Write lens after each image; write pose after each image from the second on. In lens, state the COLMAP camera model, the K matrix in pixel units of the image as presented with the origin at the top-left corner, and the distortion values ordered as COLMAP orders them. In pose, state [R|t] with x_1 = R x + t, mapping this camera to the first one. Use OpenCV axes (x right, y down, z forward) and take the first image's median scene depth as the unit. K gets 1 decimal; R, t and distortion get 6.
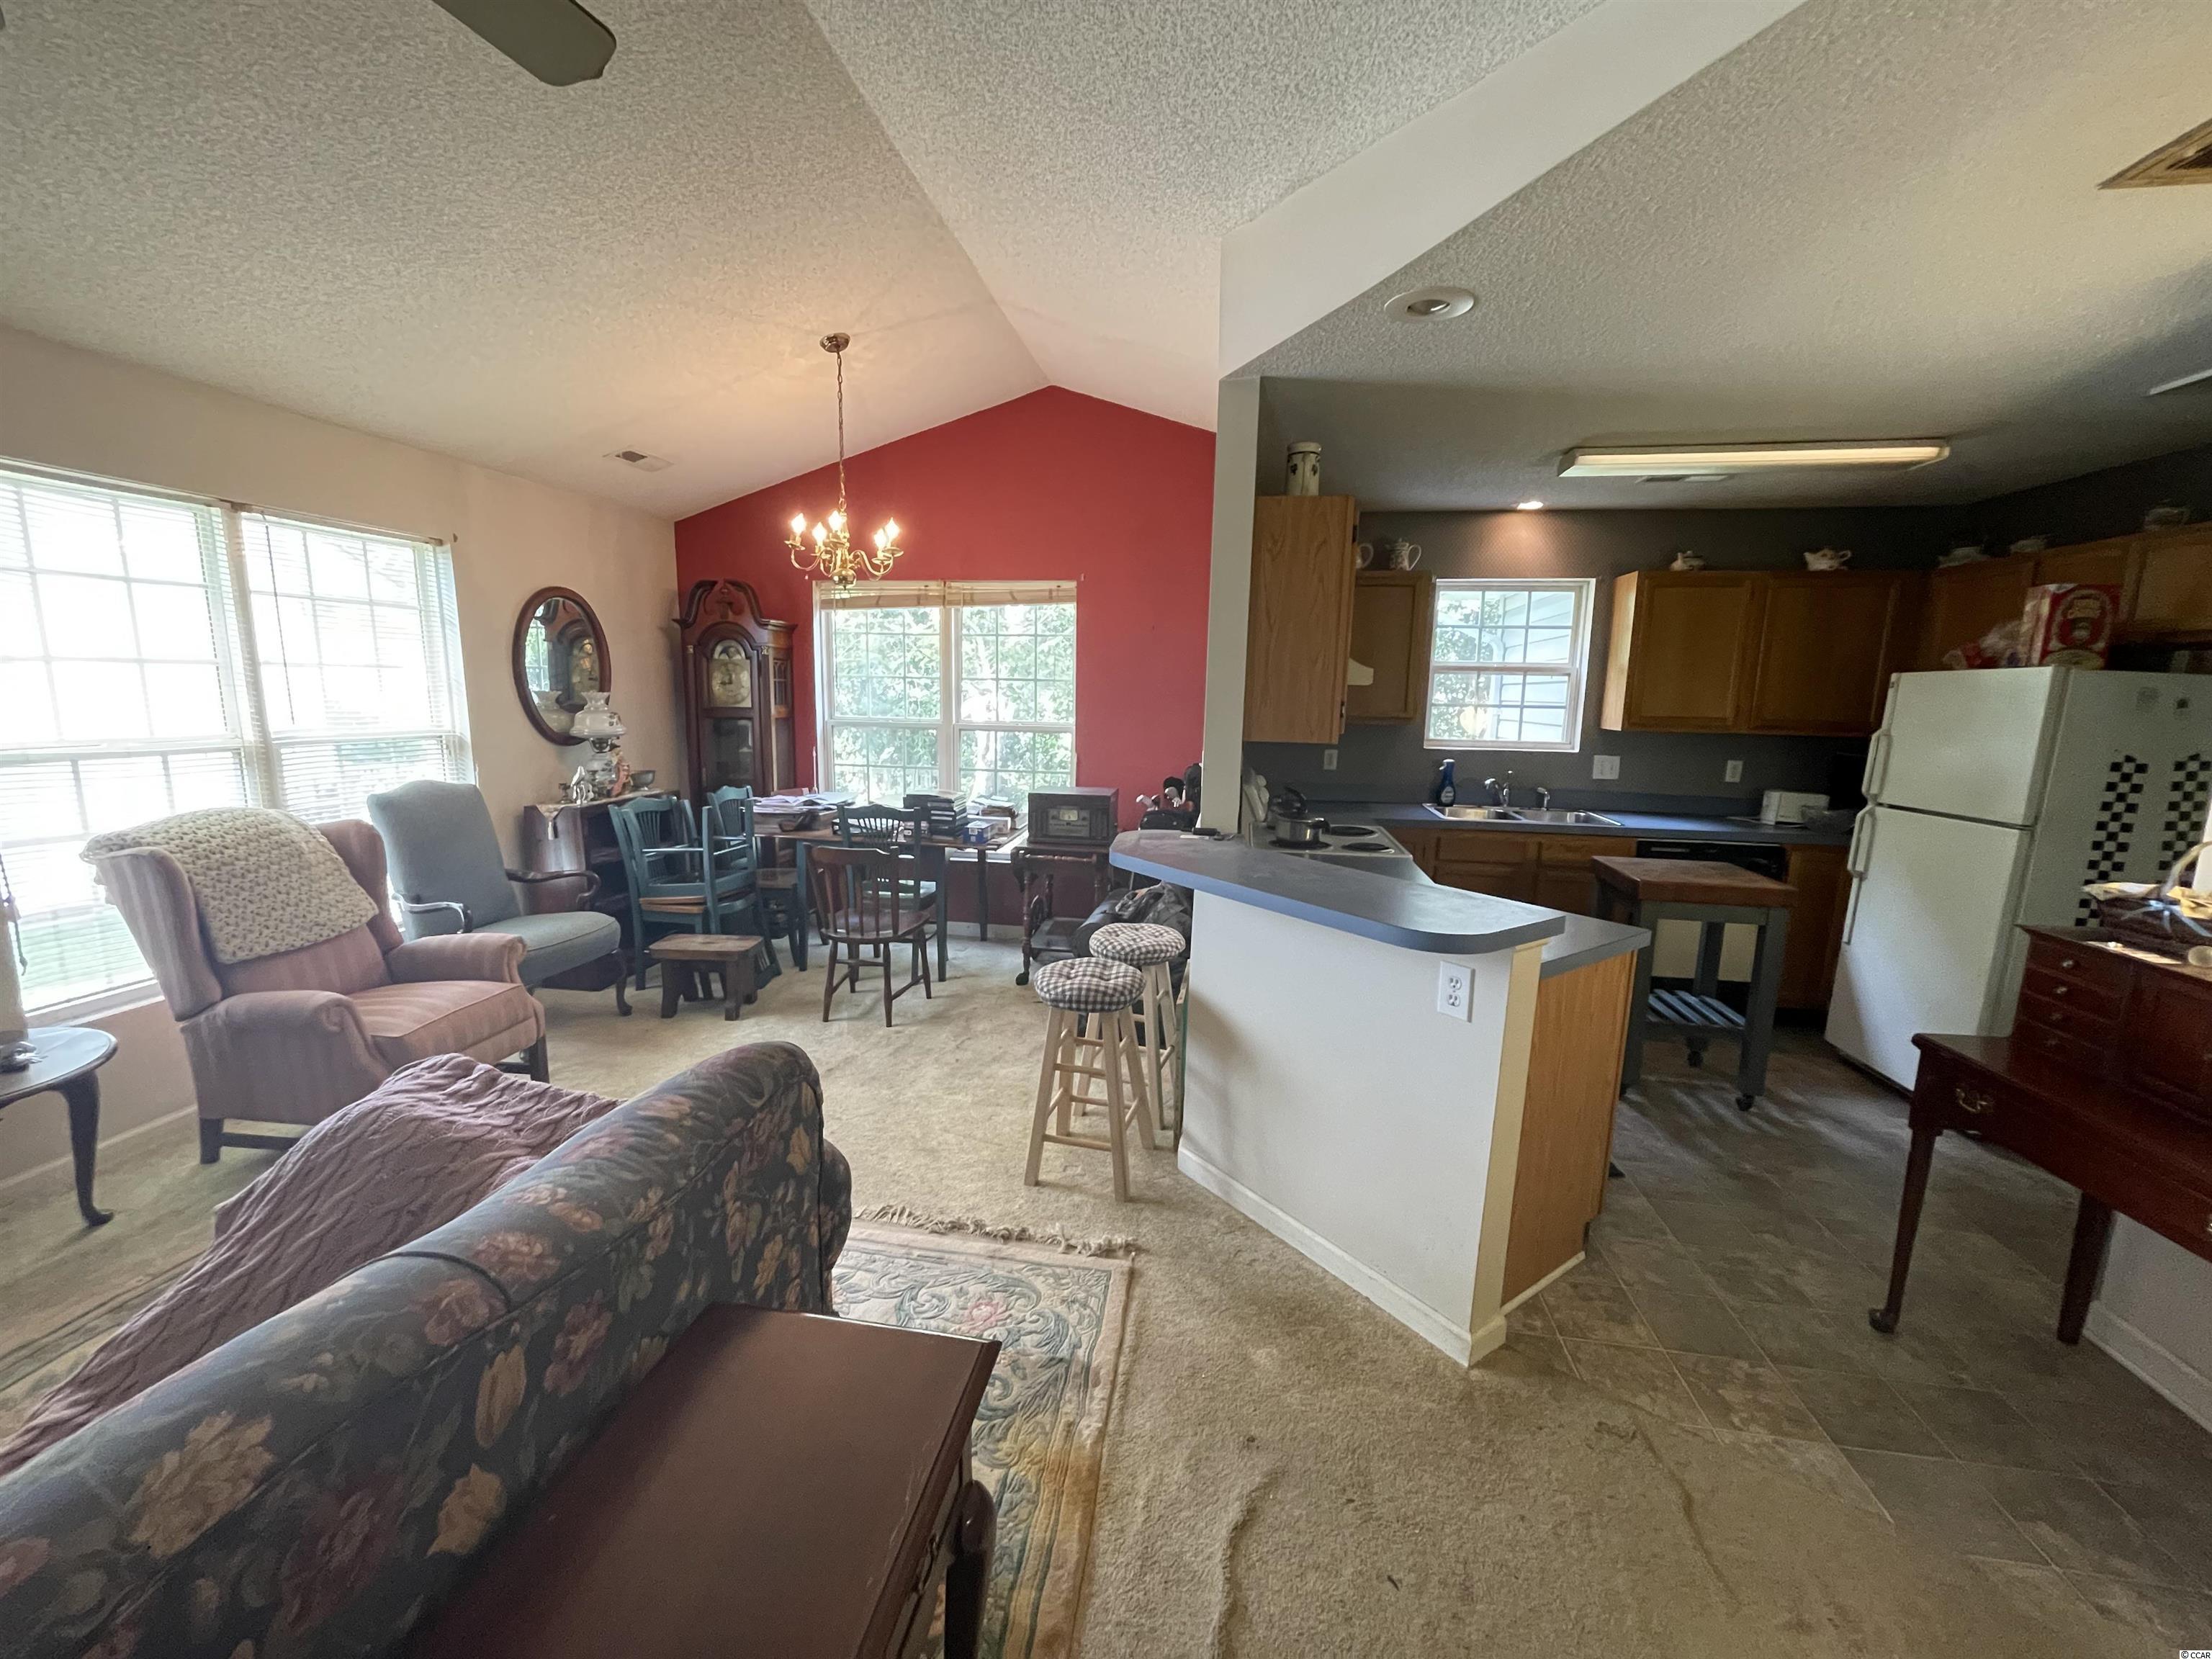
lens RADIAL K [[893.7, 0, 1089.3], [0, 893.7, 834.8], [0, 0, 1]] dist [-0.002318, 0.000837]
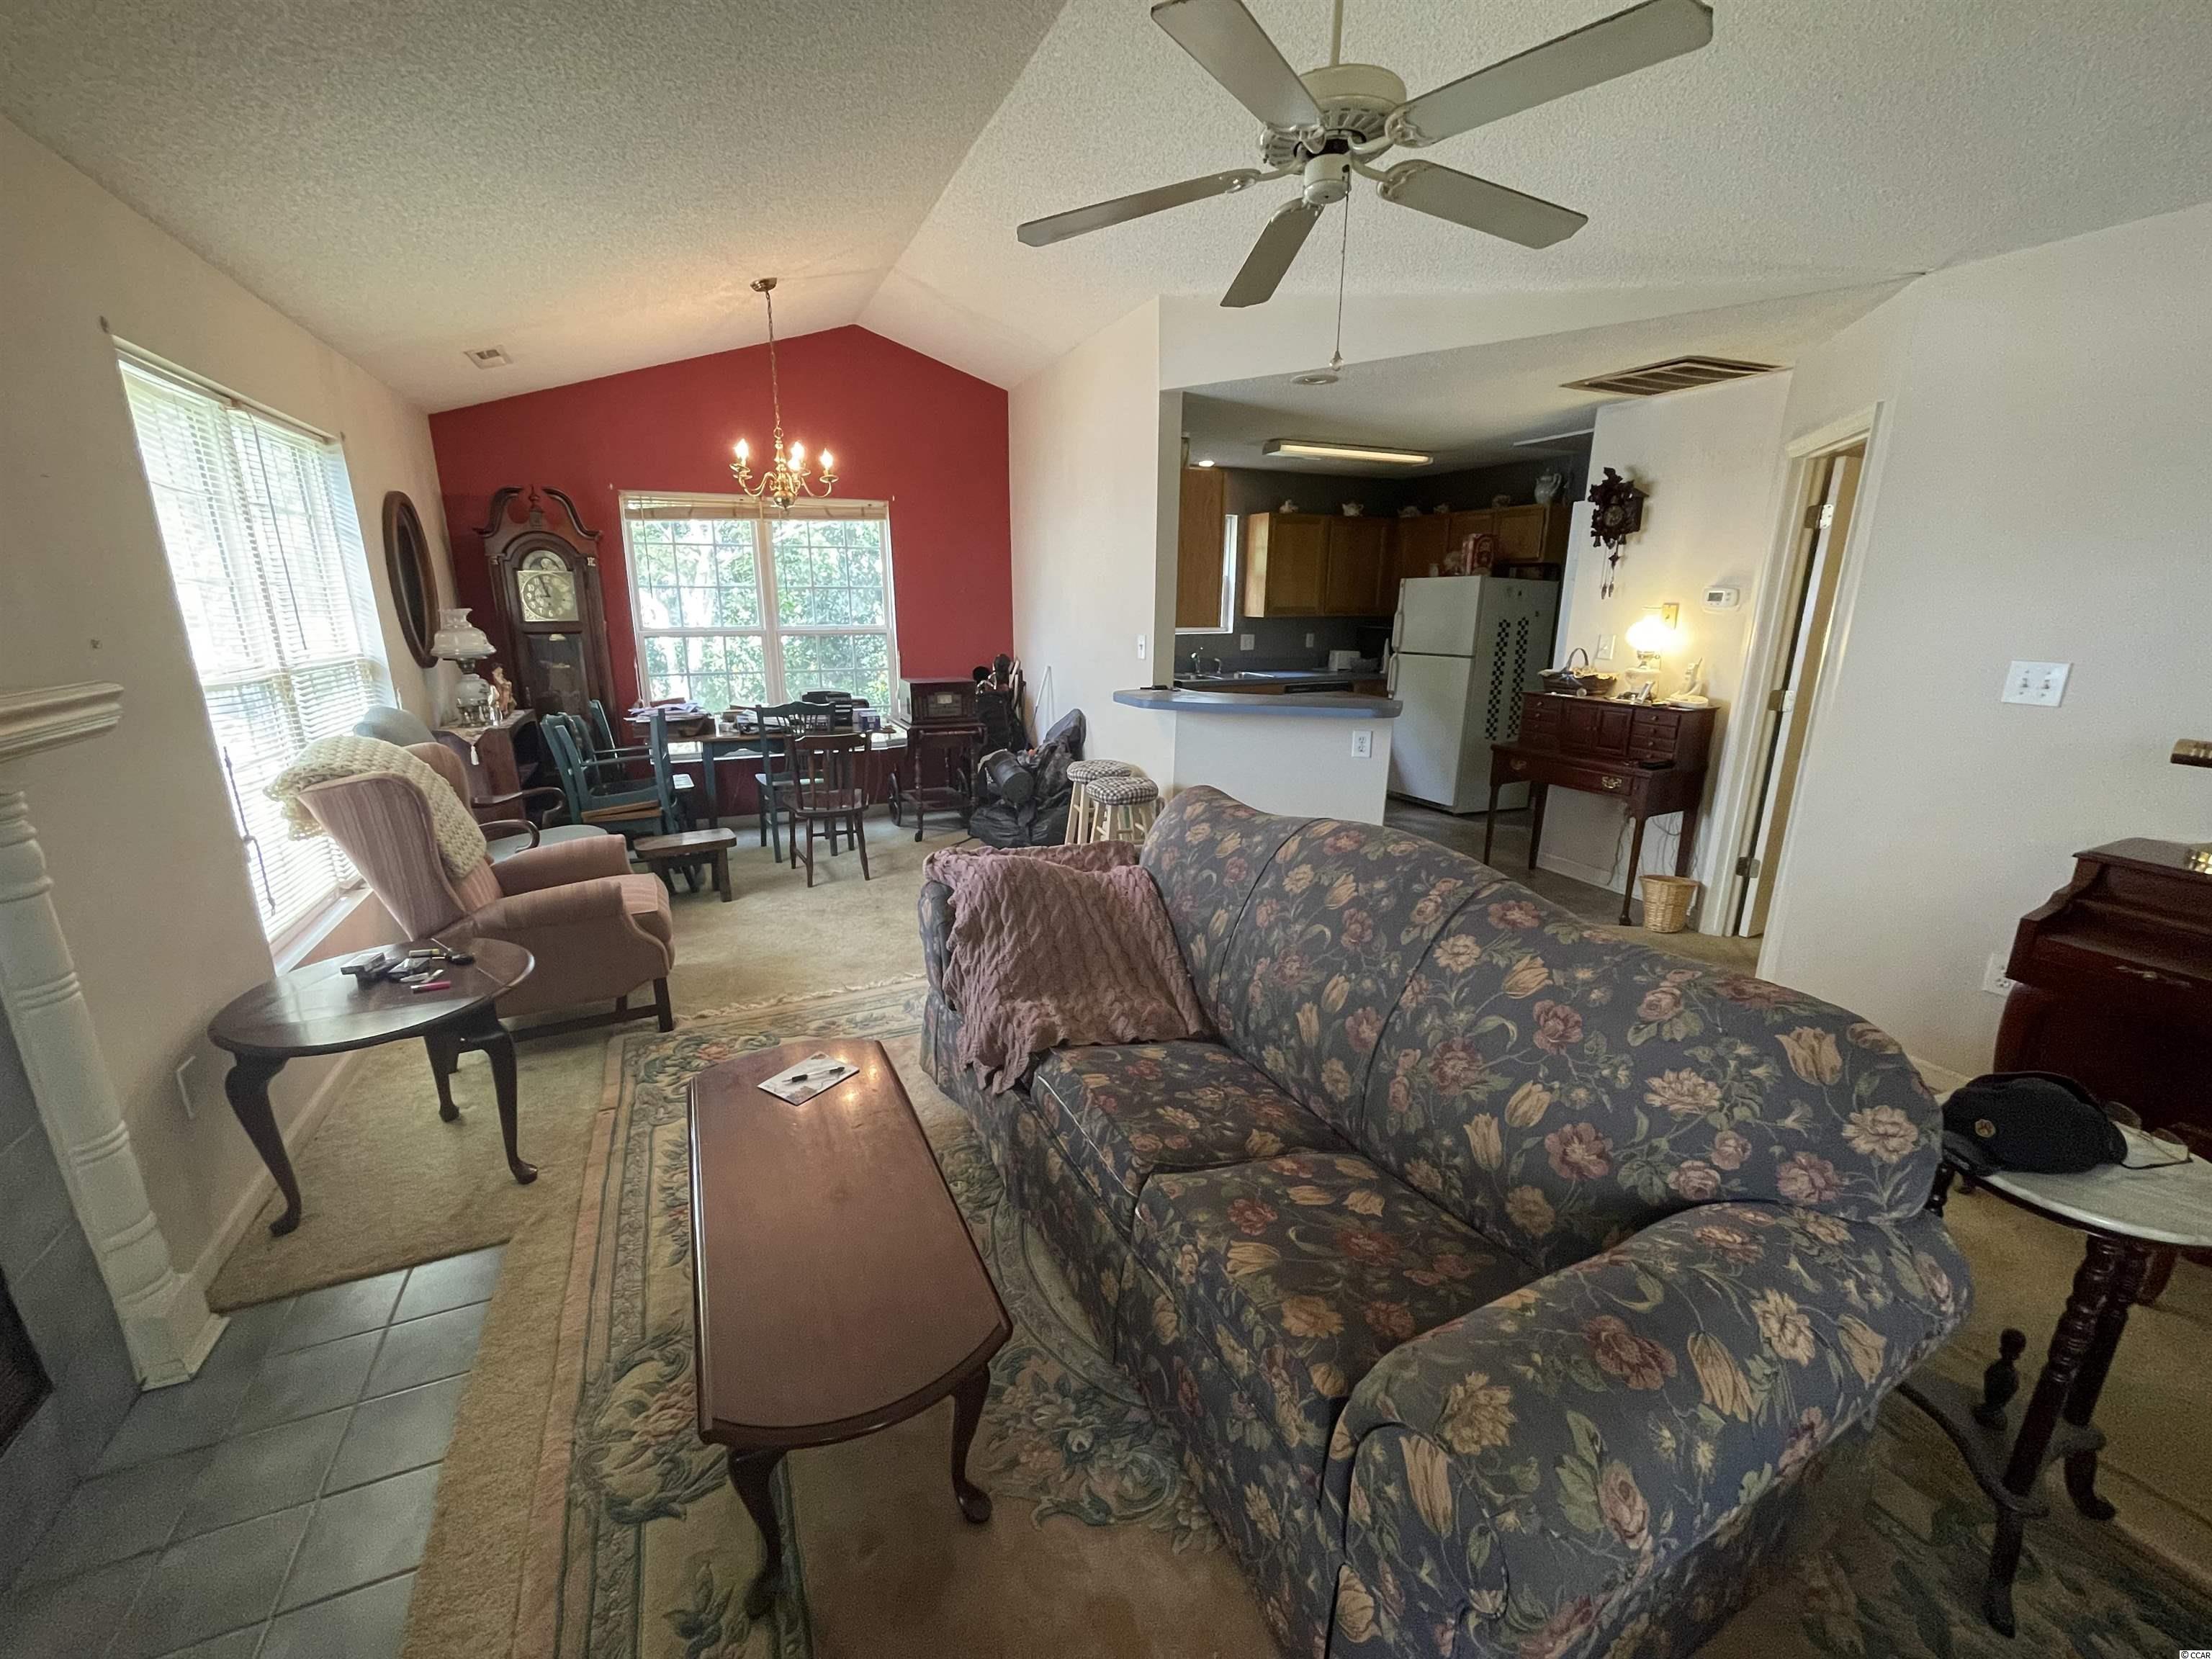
lens RADIAL K [[893.7, 0, 1095.4], [0, 893.7, 829.8], [0, 0, 1]] dist [-0.002318, 0.000837]
pose [[0.830145, -0.157478, 0.534845, -0.655686], [0.104456, 0.986225, 0.128251, 0.023958], [-0.547675, -0.050599, 0.835160, -0.198592]]
